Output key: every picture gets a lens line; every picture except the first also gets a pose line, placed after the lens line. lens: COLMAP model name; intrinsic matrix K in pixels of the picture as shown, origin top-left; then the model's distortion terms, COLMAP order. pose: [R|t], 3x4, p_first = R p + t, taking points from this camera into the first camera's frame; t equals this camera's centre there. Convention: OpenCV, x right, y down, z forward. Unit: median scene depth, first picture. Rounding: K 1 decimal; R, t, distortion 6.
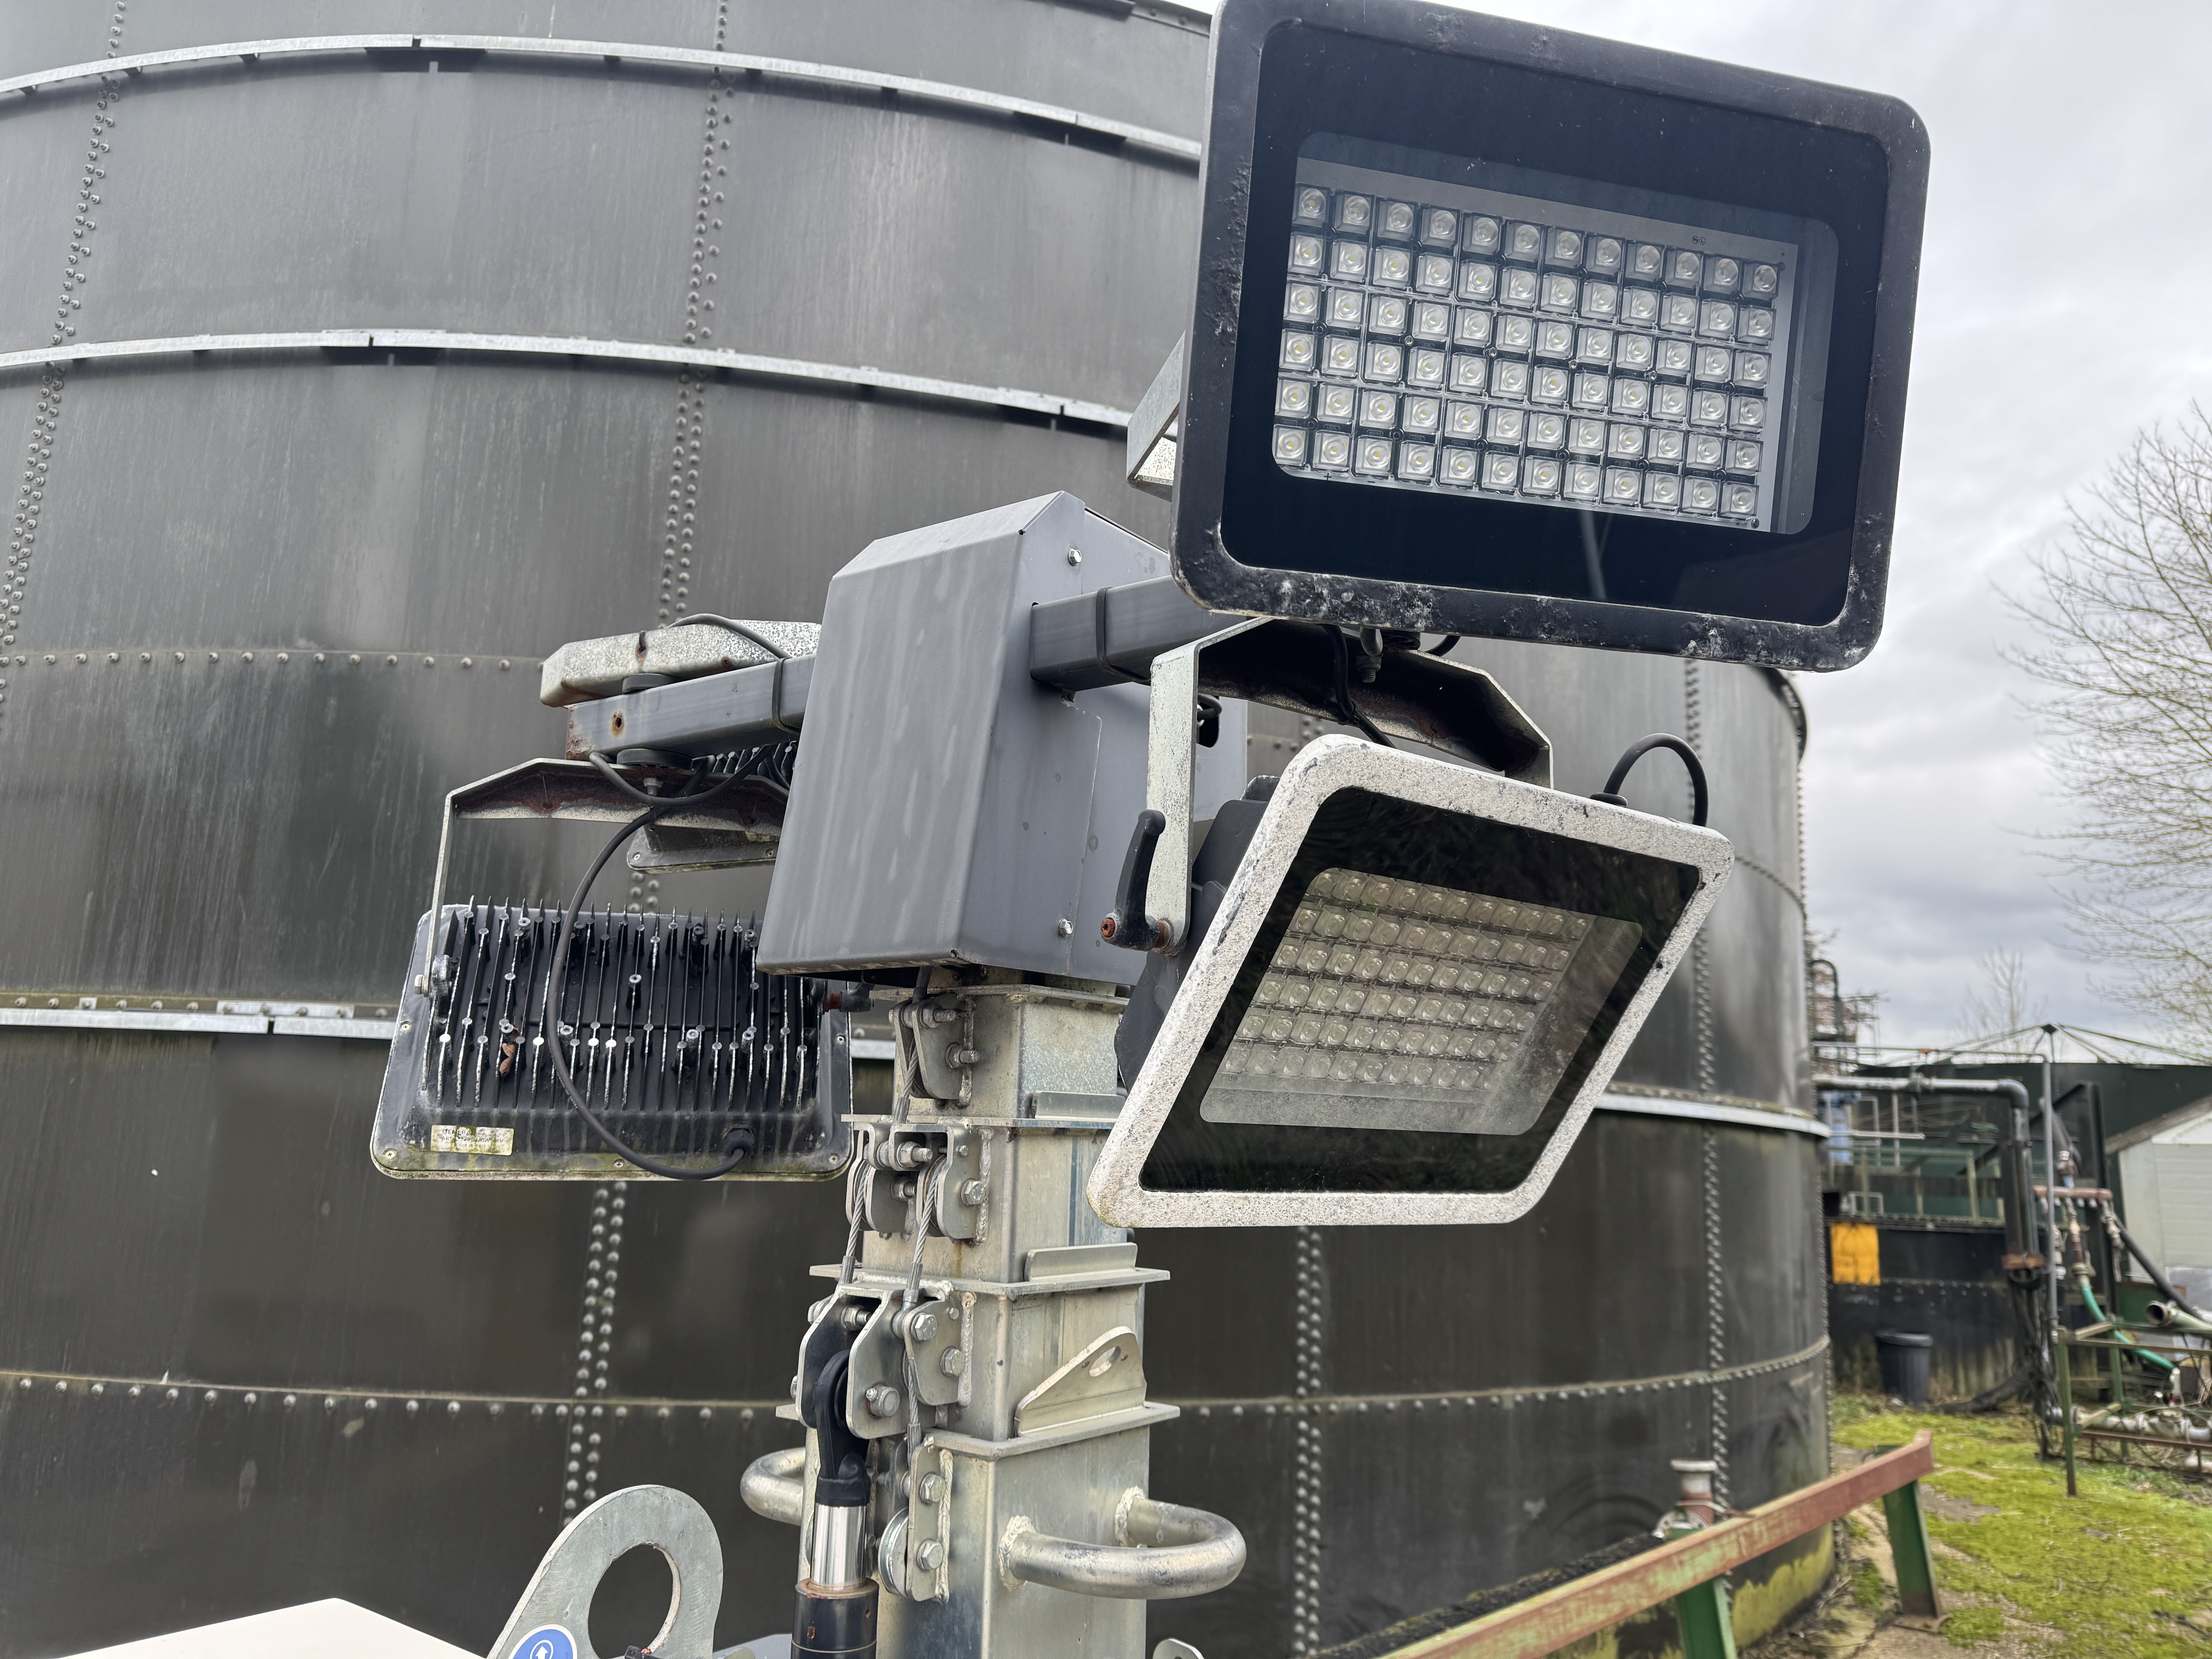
lens RADIAL K [[1550.8, 0, 1106.0], [0, 1550.8, 829.5], [0, 0, 1]] dist [0.063197, -0.102097]
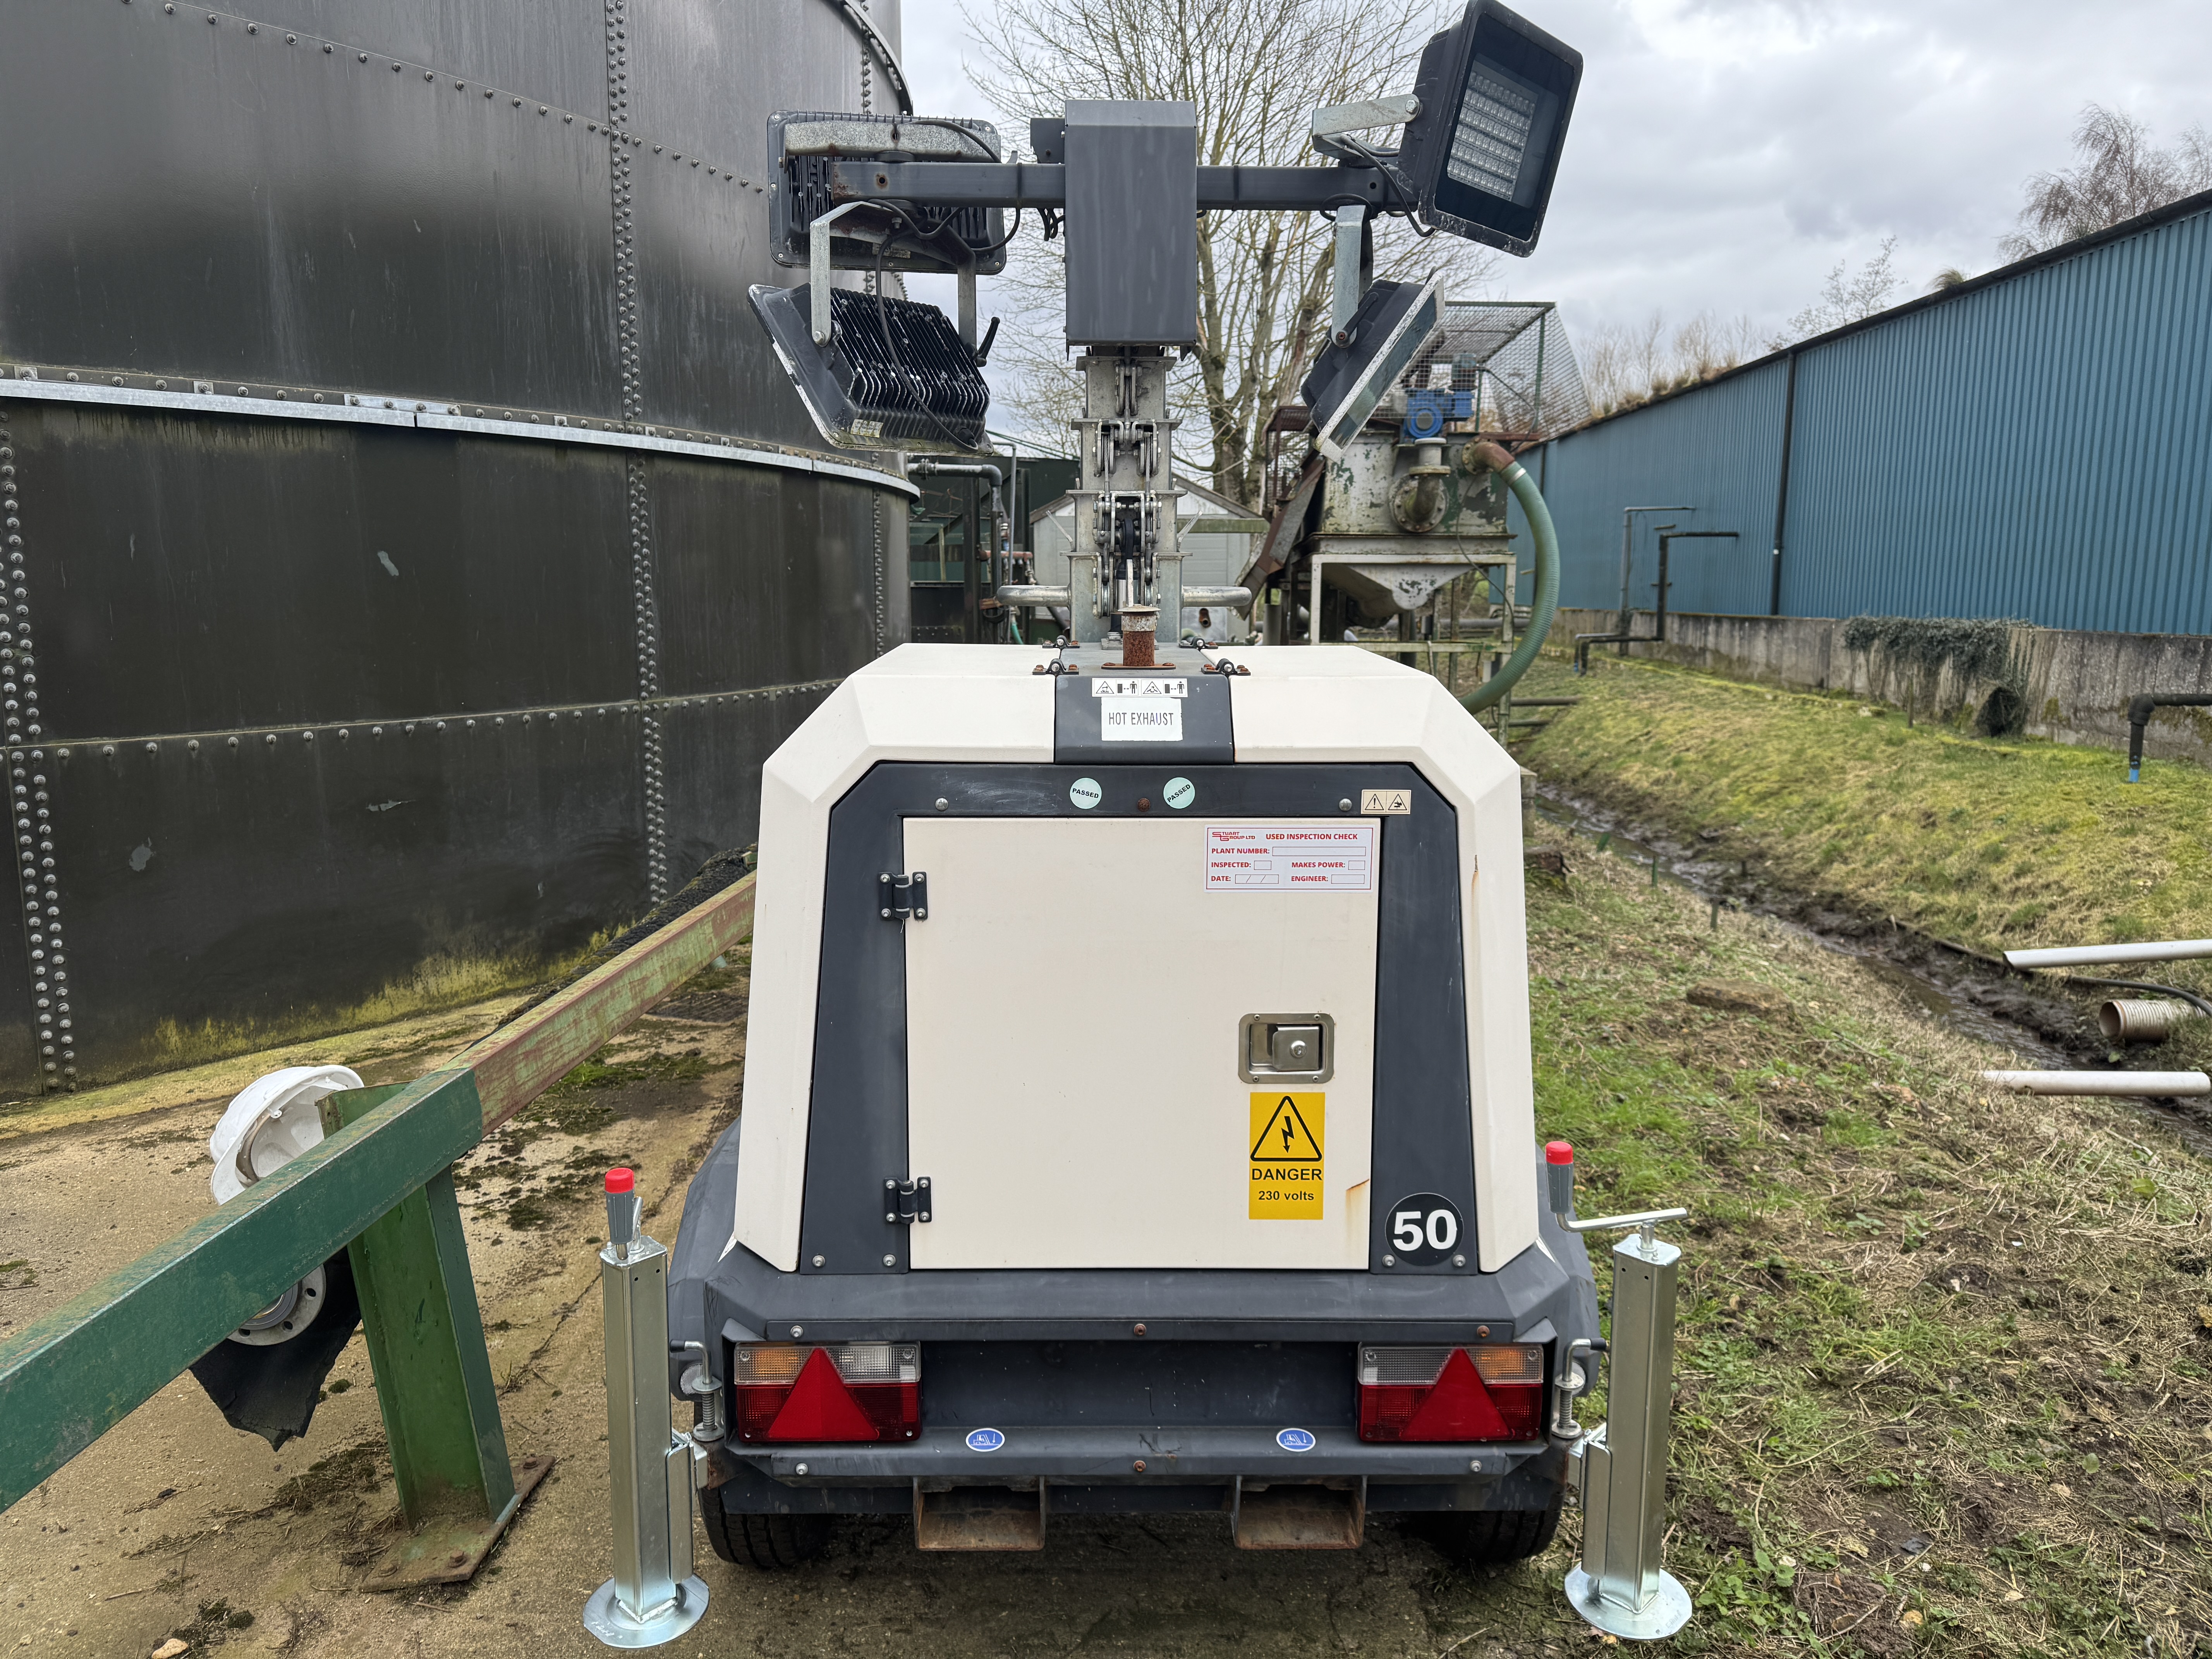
lens RADIAL K [[1550.8, 0, 1106.0], [0, 1550.8, 829.5], [0, 0, 1]] dist [0.063197, -0.102097]
pose [[0.784433, -0.134097, 0.605544, -0.368323], [-0.101428, 0.935466, 0.338551, -0.002838], [-0.611864, -0.326990, 0.720209, -0.175959]]
